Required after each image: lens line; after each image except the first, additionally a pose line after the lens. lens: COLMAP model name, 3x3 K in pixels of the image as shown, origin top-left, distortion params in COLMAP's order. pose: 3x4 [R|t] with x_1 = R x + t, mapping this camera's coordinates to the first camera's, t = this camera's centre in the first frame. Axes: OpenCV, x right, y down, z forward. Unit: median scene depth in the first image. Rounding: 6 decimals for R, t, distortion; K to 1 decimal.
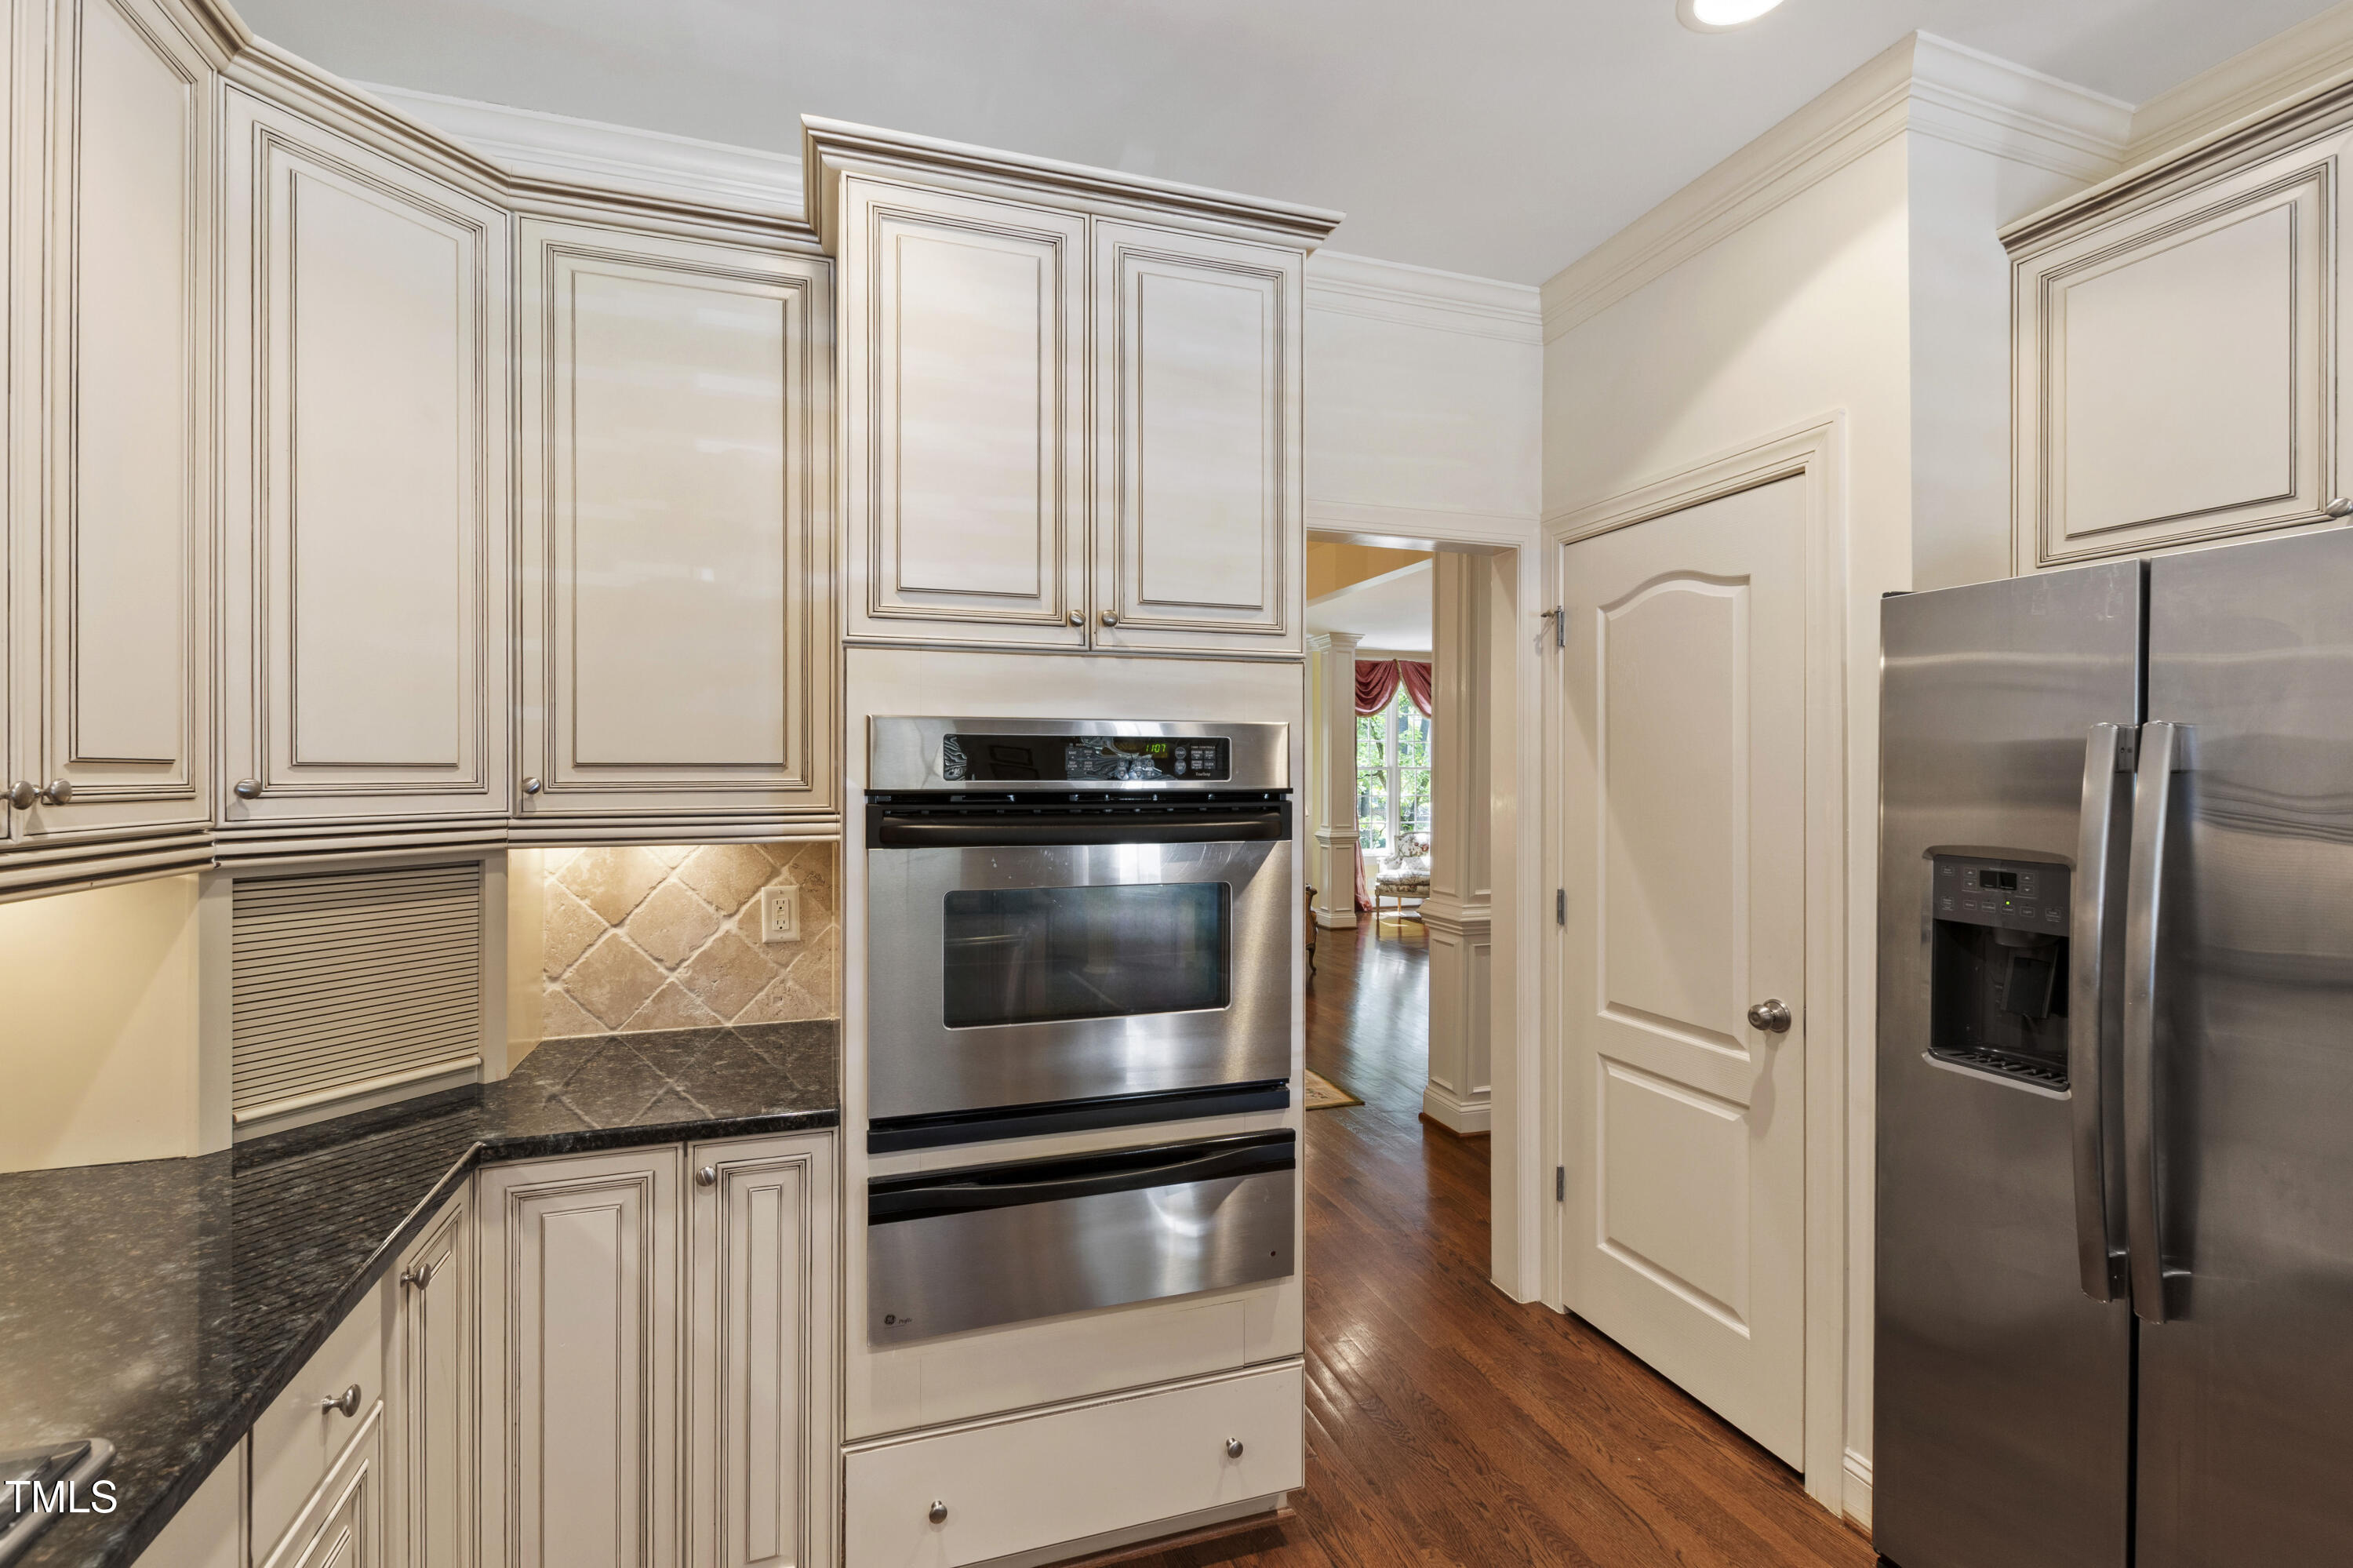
lens RADIAL K [[1029.7, 0, 1161.2], [0, 1029.7, 772.0], [0, 0, 1]] dist [0.005247, -0.002231]
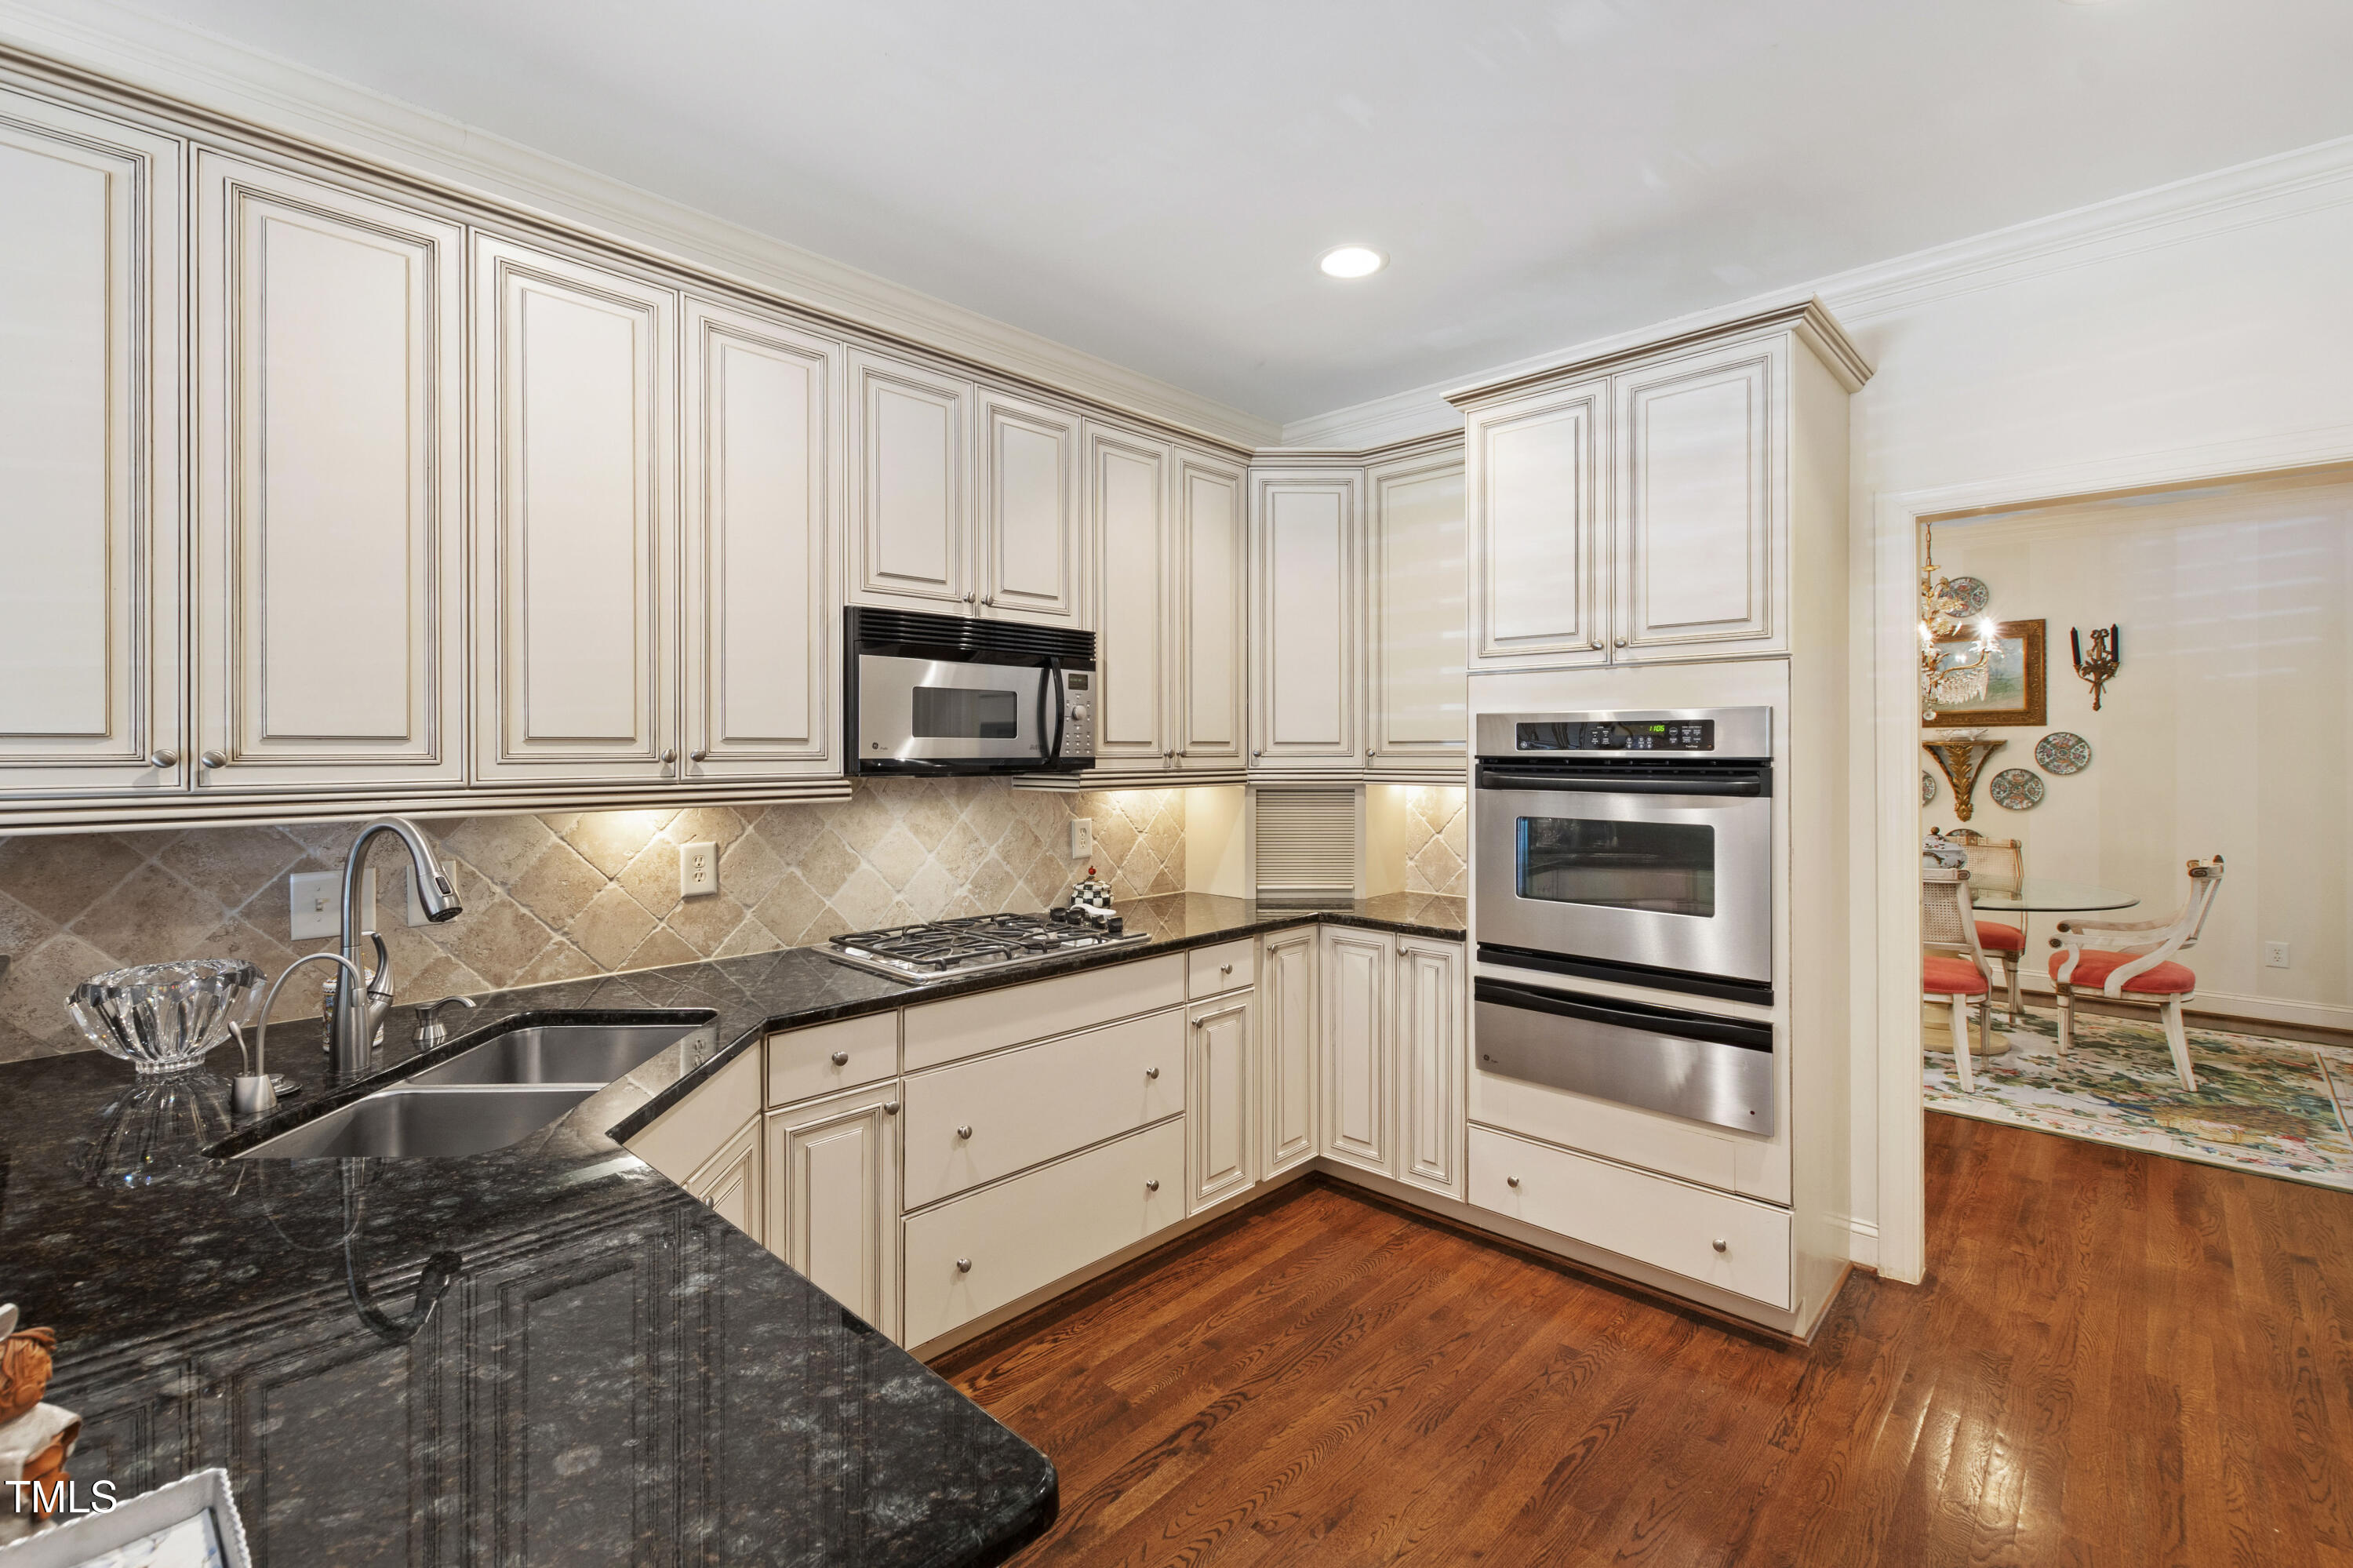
lens RADIAL K [[1029.7, 0, 1154.1], [0, 1029.7, 748.6], [0, 0, 1]] dist [0.005247, -0.002231]
pose [[0.461677, -0.000142, -0.887048, 0.956804], [0.003693, 0.999992, 0.001762, 0.000070], [0.887040, -0.004089, 0.461674, -0.288923]]
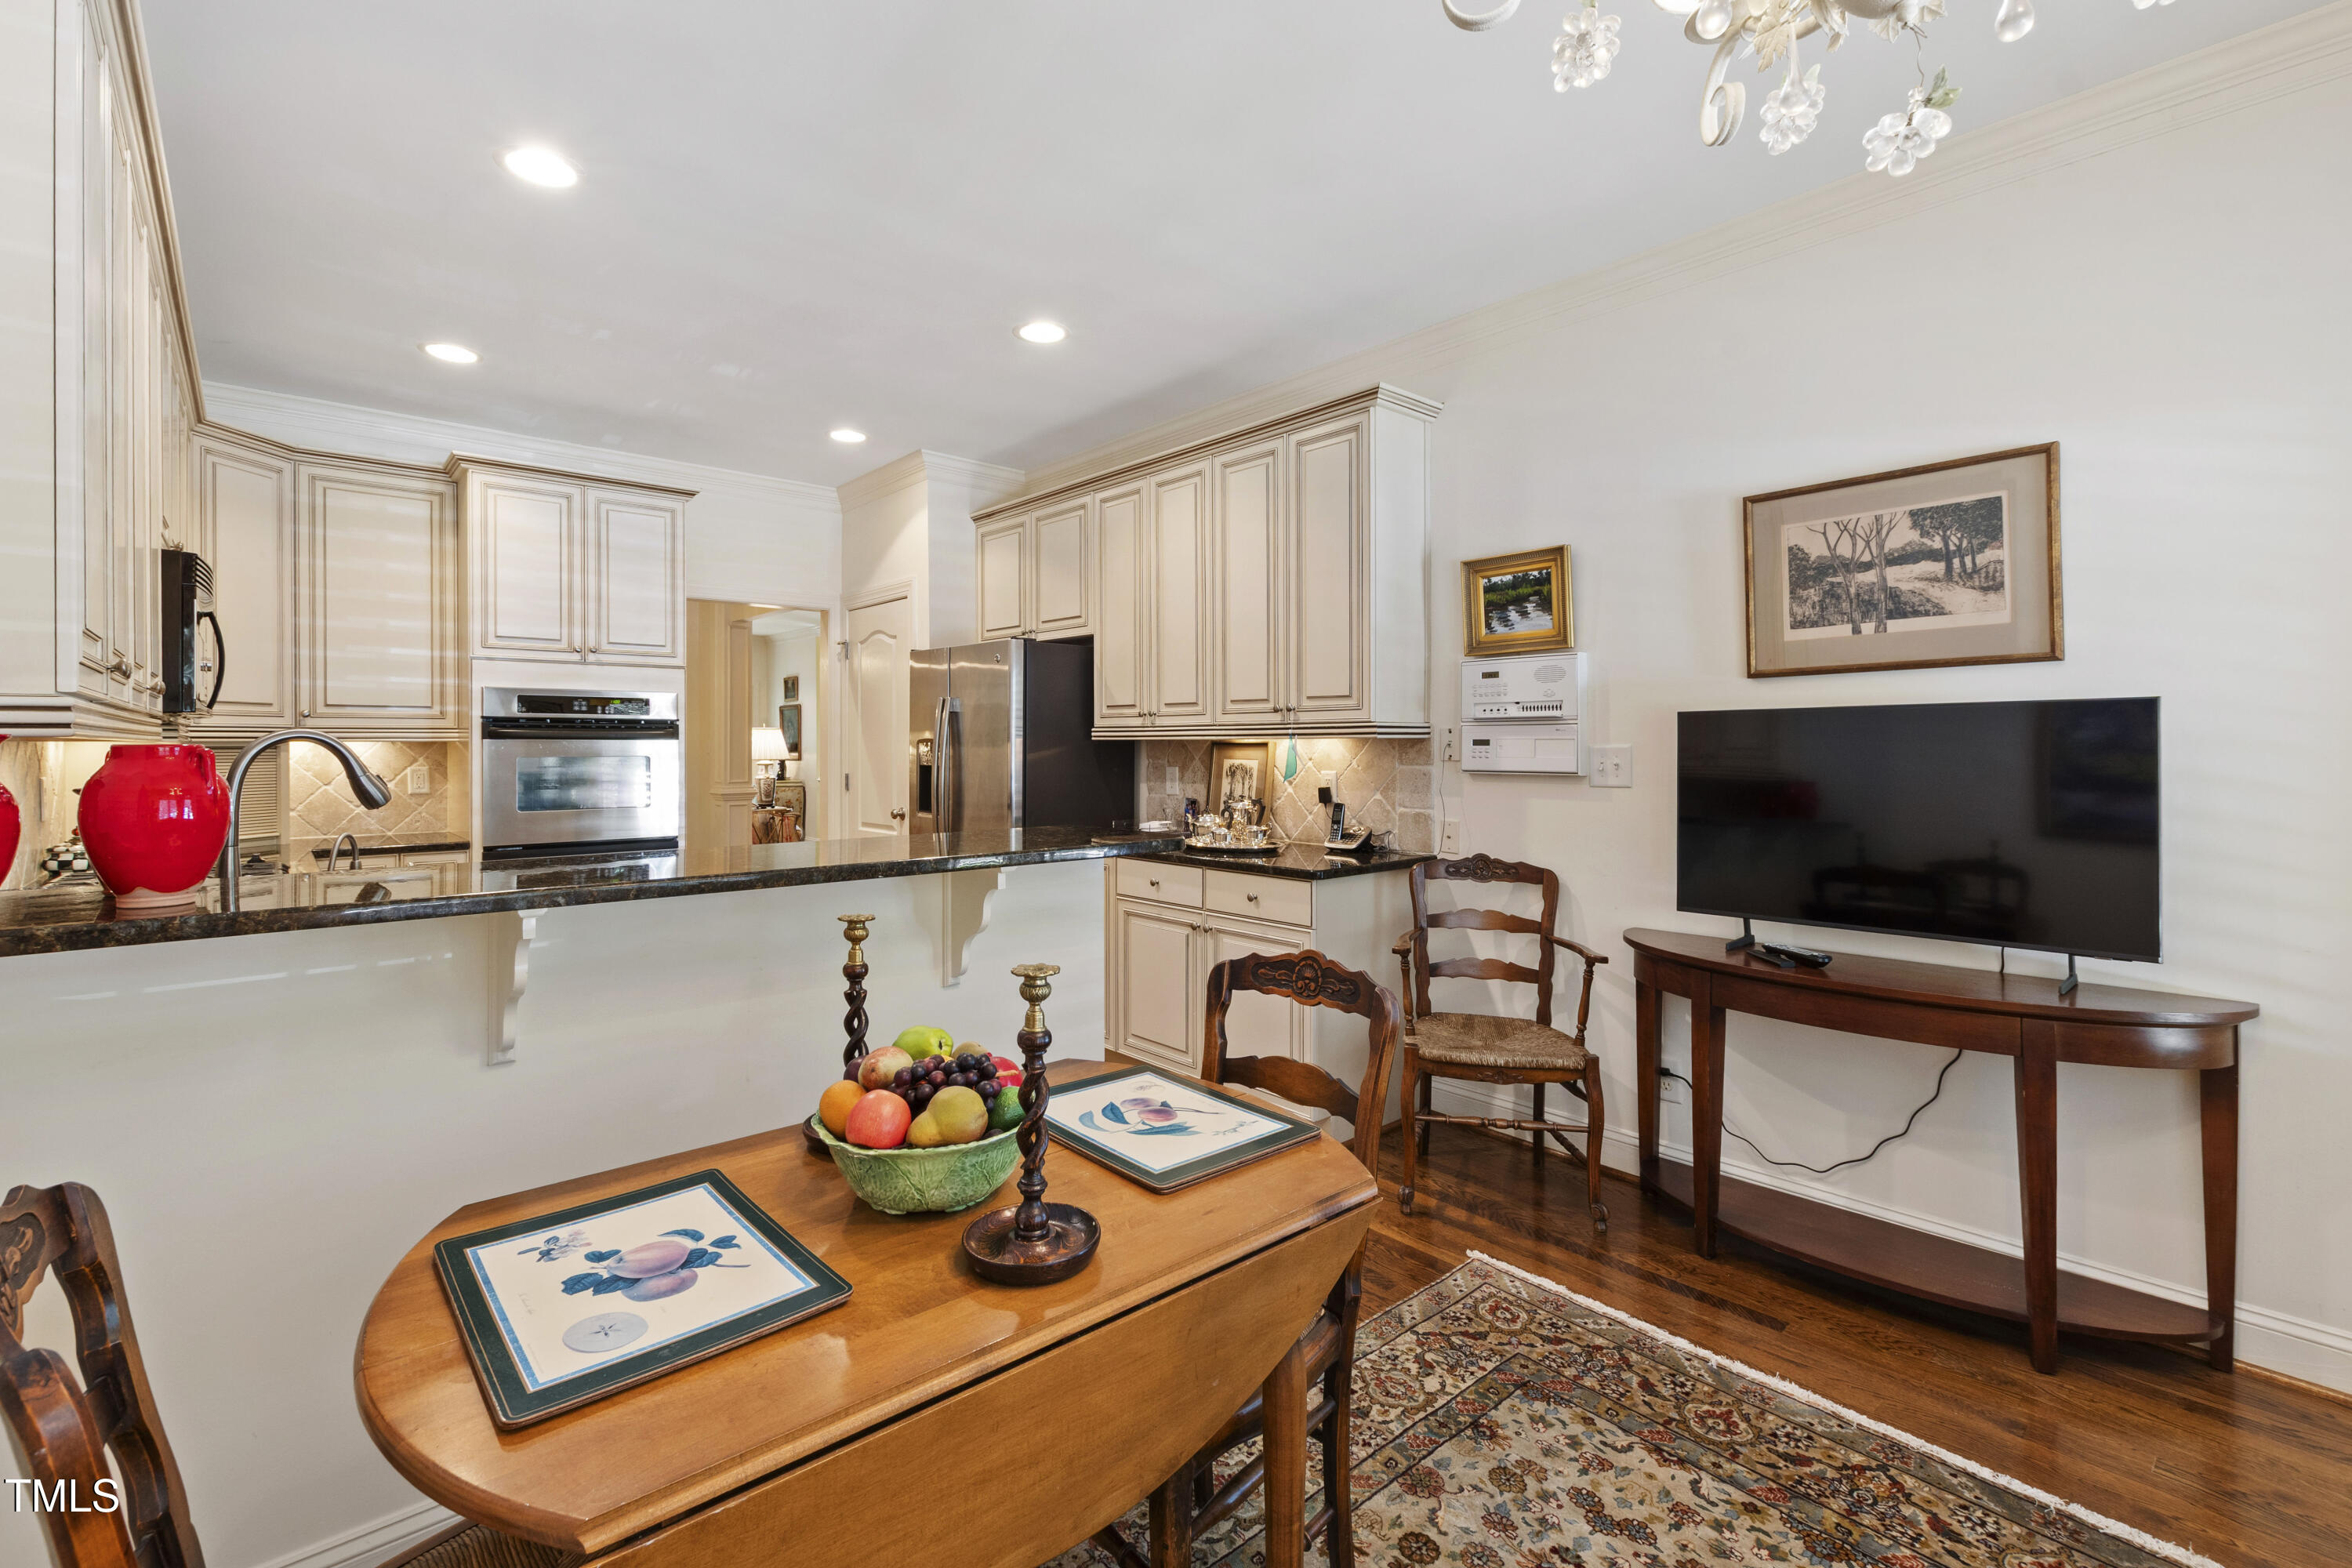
lens RADIAL K [[1029.3, 0, 1159.6], [0, 1029.3, 747.1], [0, 0, 1]] dist [0.005247, -0.002231]
pose [[0.922701, -0.001563, 0.385514, 0.251131], [-0.000337, 0.999988, 0.004860, 0.074647], [-0.385517, -0.004614, 0.922689, -1.825182]]
